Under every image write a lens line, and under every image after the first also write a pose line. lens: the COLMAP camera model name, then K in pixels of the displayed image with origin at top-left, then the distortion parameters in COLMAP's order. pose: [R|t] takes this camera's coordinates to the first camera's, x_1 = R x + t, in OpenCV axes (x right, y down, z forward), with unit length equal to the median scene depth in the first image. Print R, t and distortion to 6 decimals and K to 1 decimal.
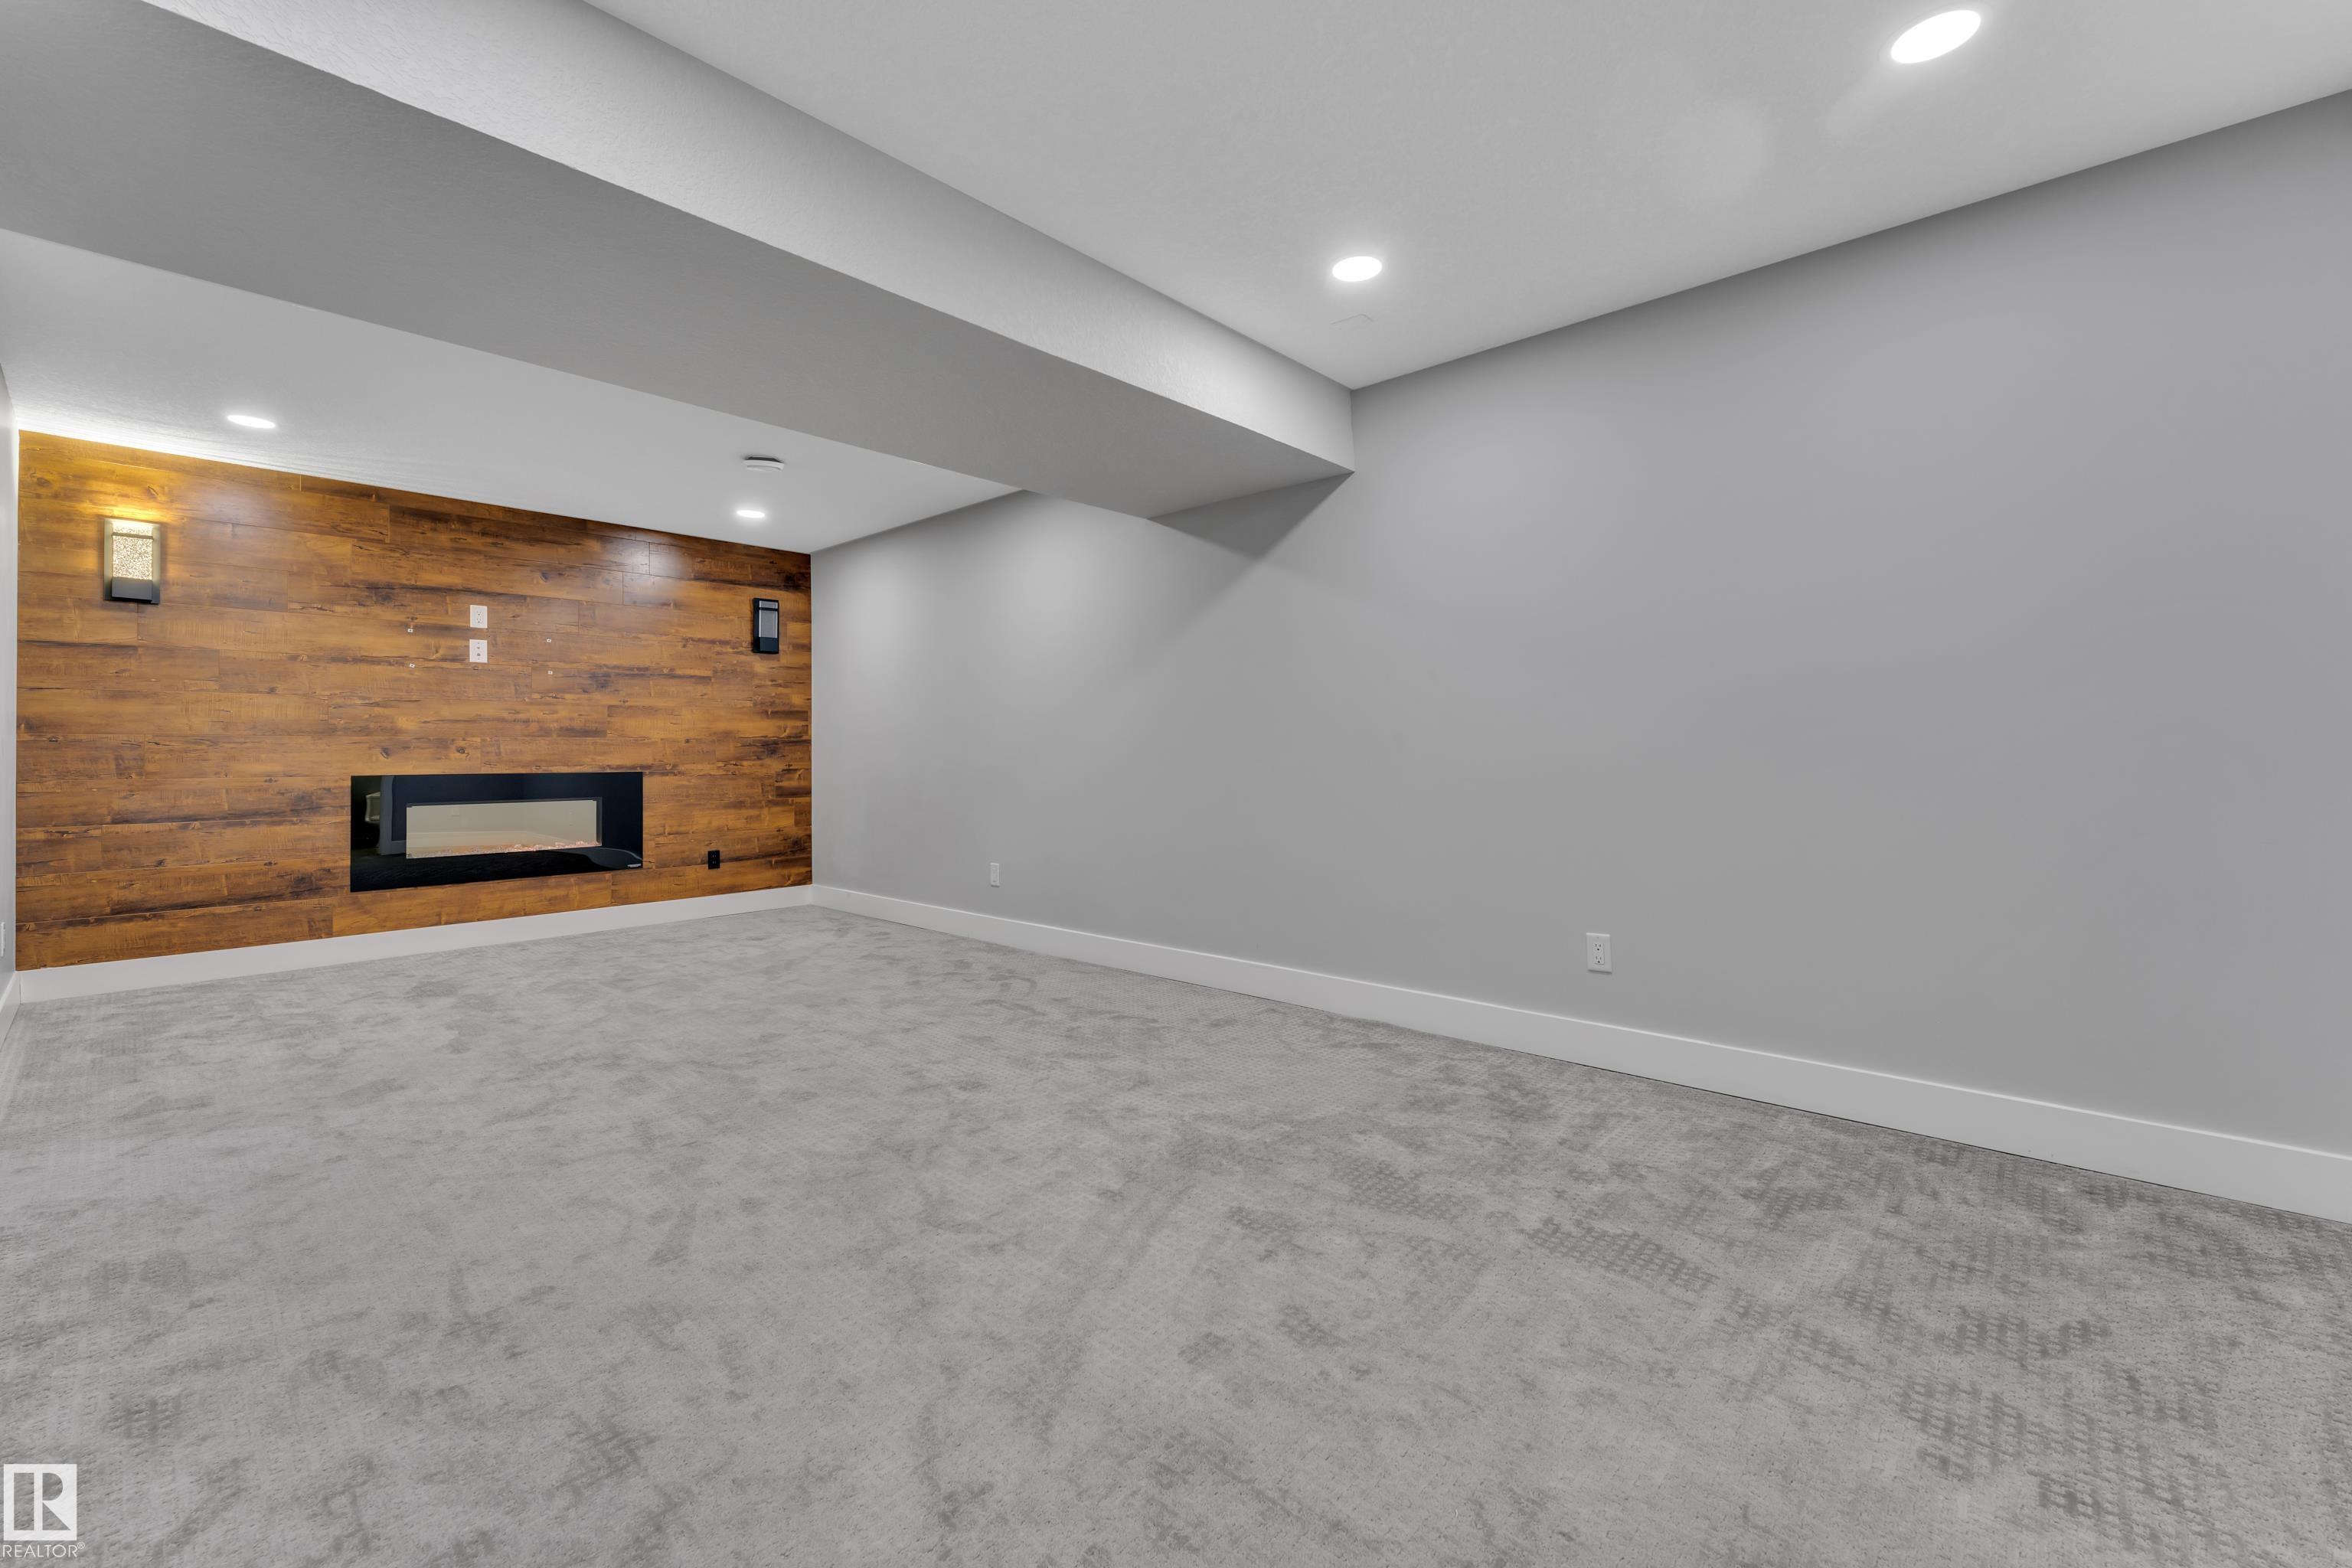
lens RADIAL K [[943.8, 0, 1181.6], [0, 943.8, 765.8], [0, 0, 1]] dist [-0.000062, -0.000107]
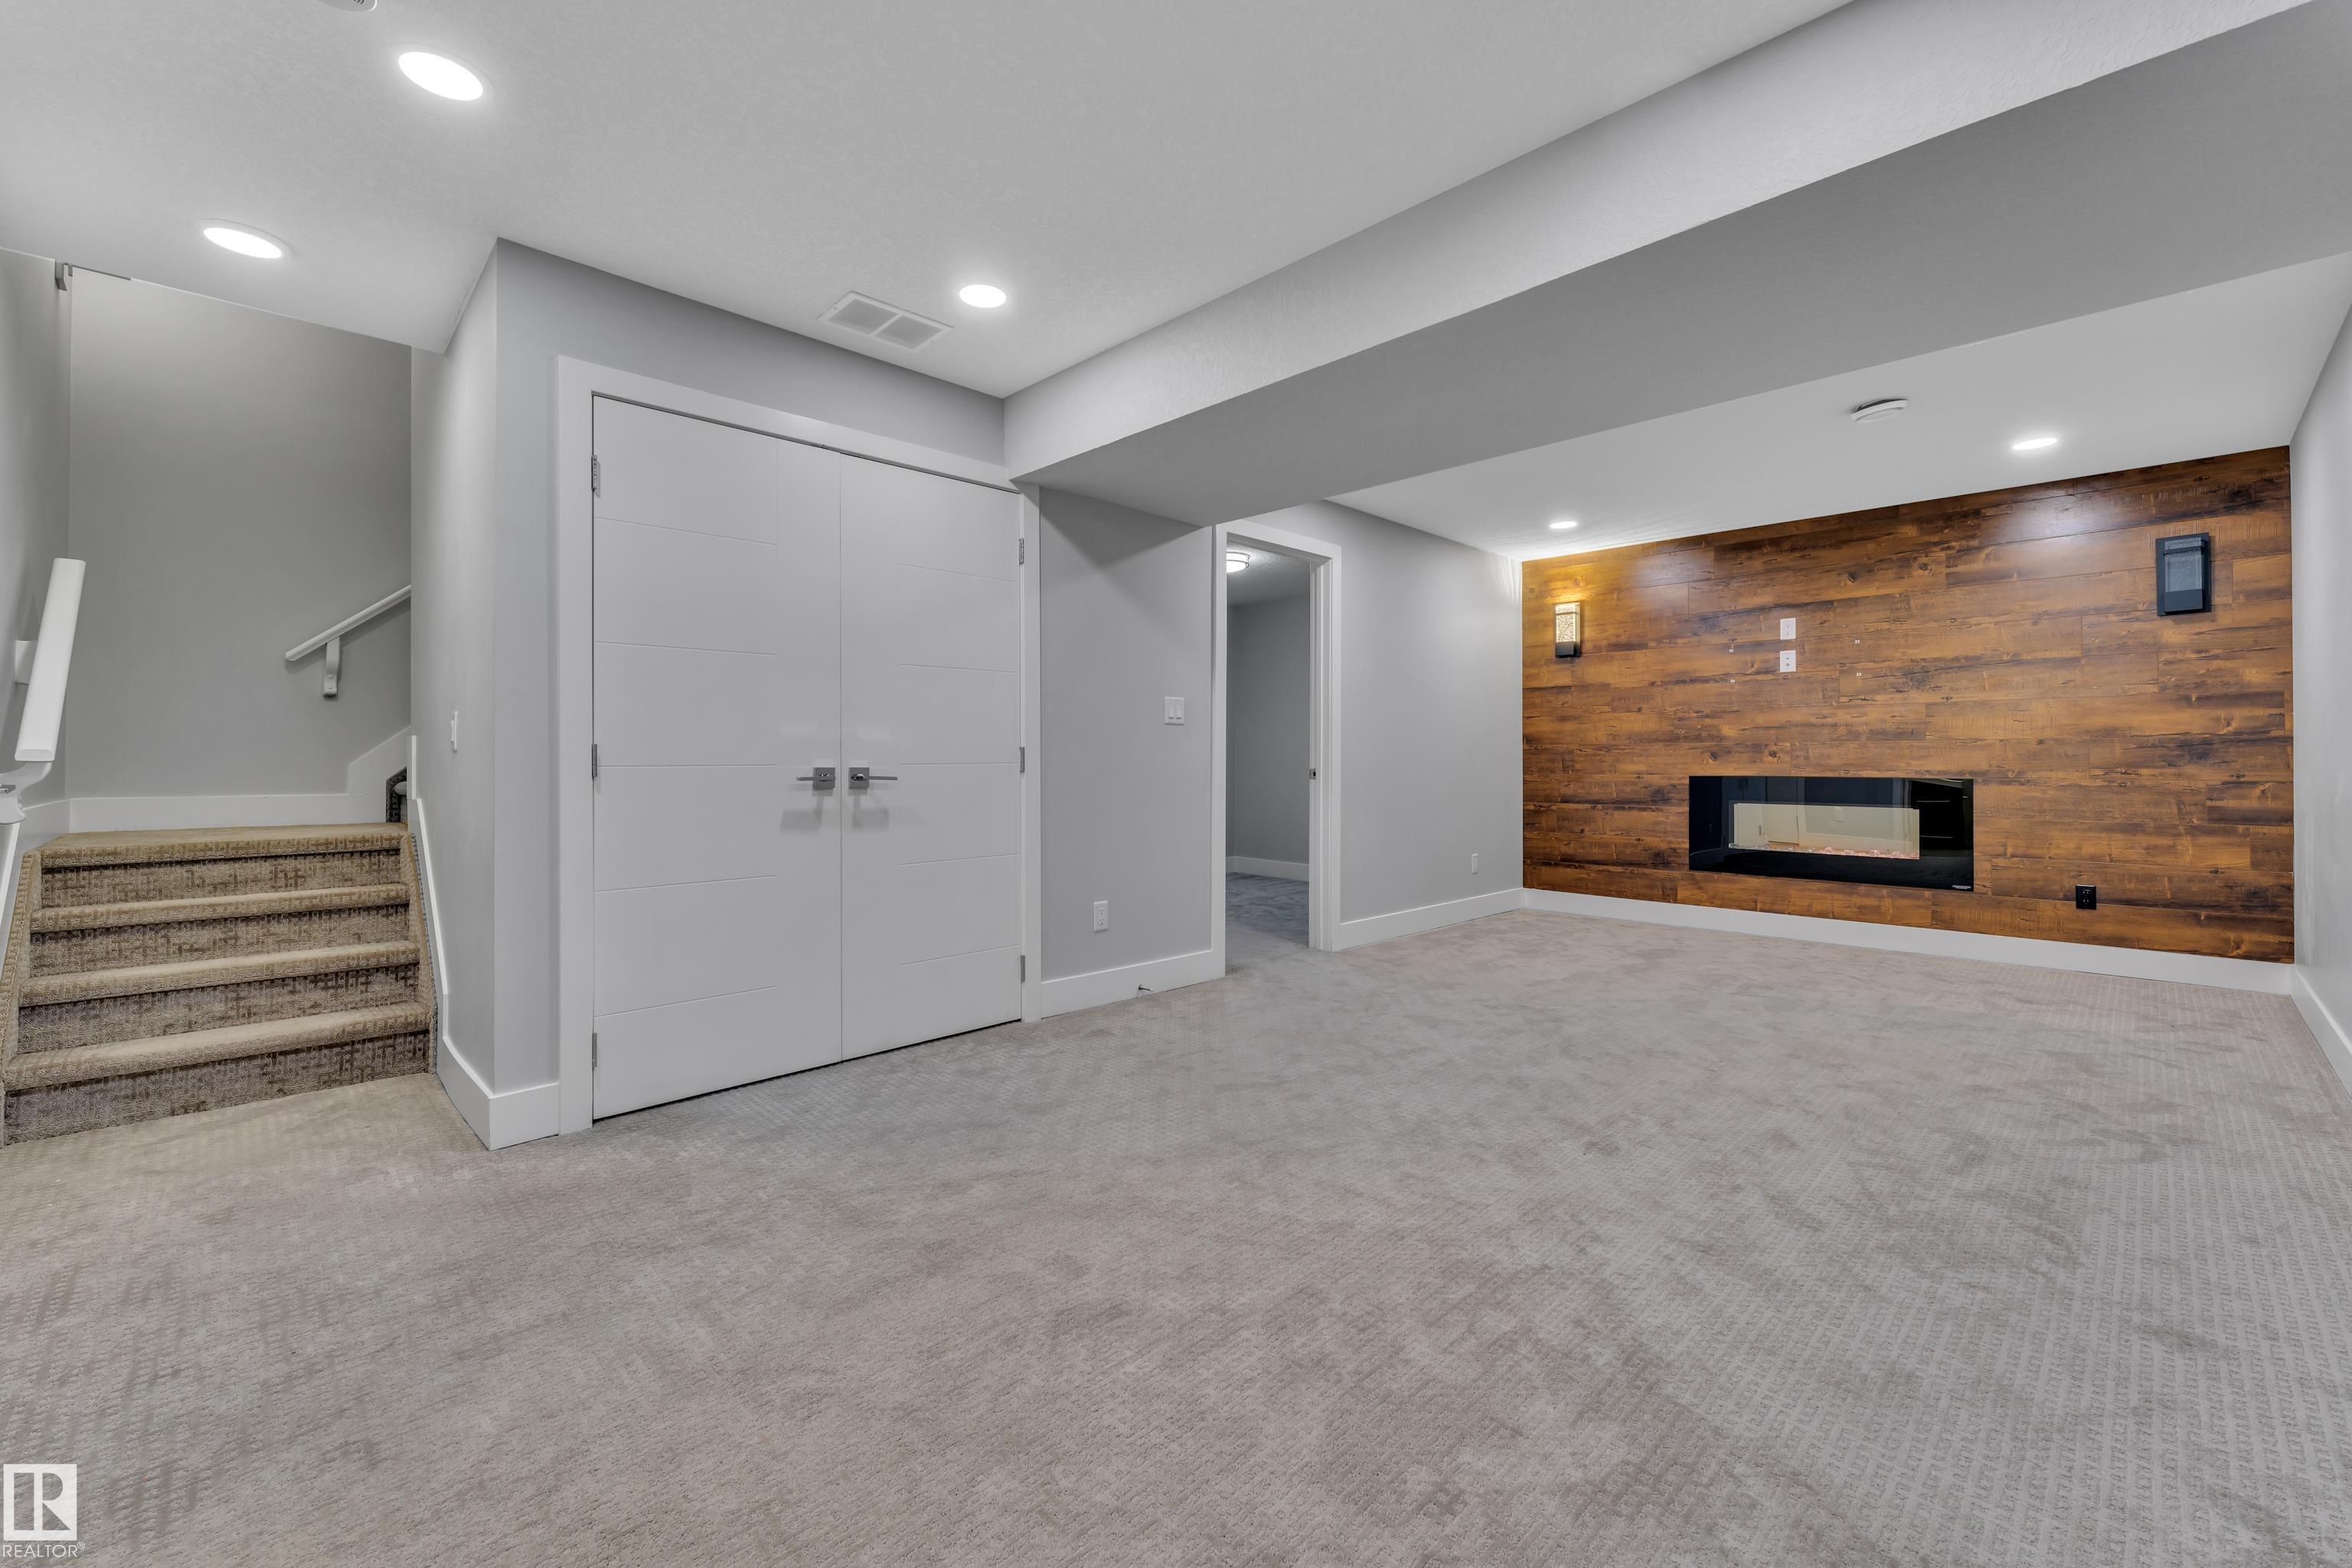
lens RADIAL K [[943.8, 0, 1168.3], [0, 943.8, 774.9], [0, 0, 1]] dist [-0.000062, -0.000107]
pose [[-0.047881, 0.020835, -0.998636, 0.374207], [-0.013446, 0.999678, 0.021502, -0.007105], [0.998763, 0.014457, -0.047586, 0.371738]]
